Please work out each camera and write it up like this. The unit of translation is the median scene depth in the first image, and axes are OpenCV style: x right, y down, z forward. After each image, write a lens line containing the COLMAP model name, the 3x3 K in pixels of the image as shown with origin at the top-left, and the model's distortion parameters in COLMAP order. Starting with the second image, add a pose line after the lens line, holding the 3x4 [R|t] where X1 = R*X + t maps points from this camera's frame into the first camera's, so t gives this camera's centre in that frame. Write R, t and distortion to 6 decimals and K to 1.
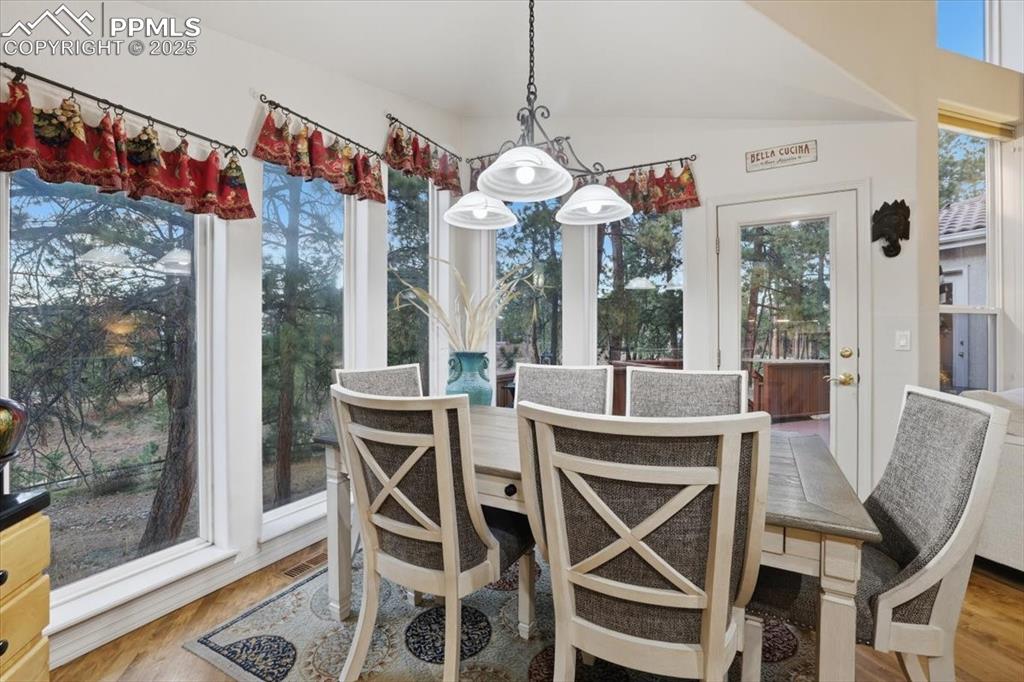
lens RADIAL K [[446.1, 0, 513.9], [0, 446.1, 337.9], [0, 0, 1]] dist [-0.035352, 0.009932]
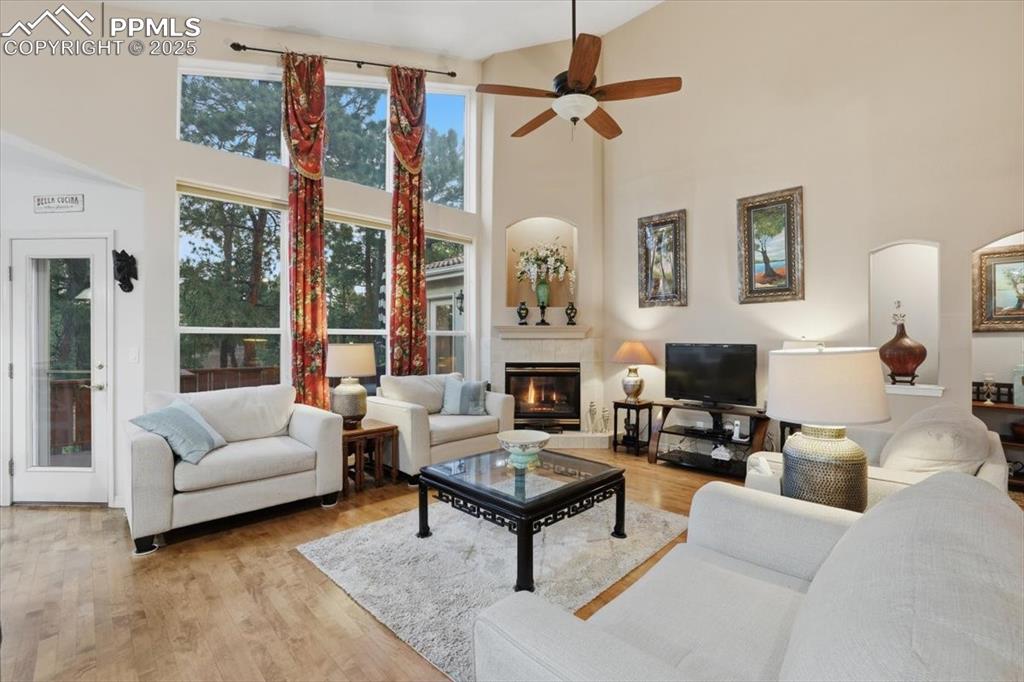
lens RADIAL K [[446.1, 0, 510.0], [0, 446.1, 337.2], [0, 0, 1]] dist [-0.035352, 0.009932]
pose [[0.888141, -0.000861, 0.459571, 1.194593], [0.002692, 0.999991, -0.003330, -0.037787], [-0.459564, 0.004195, 0.888135, -0.654378]]
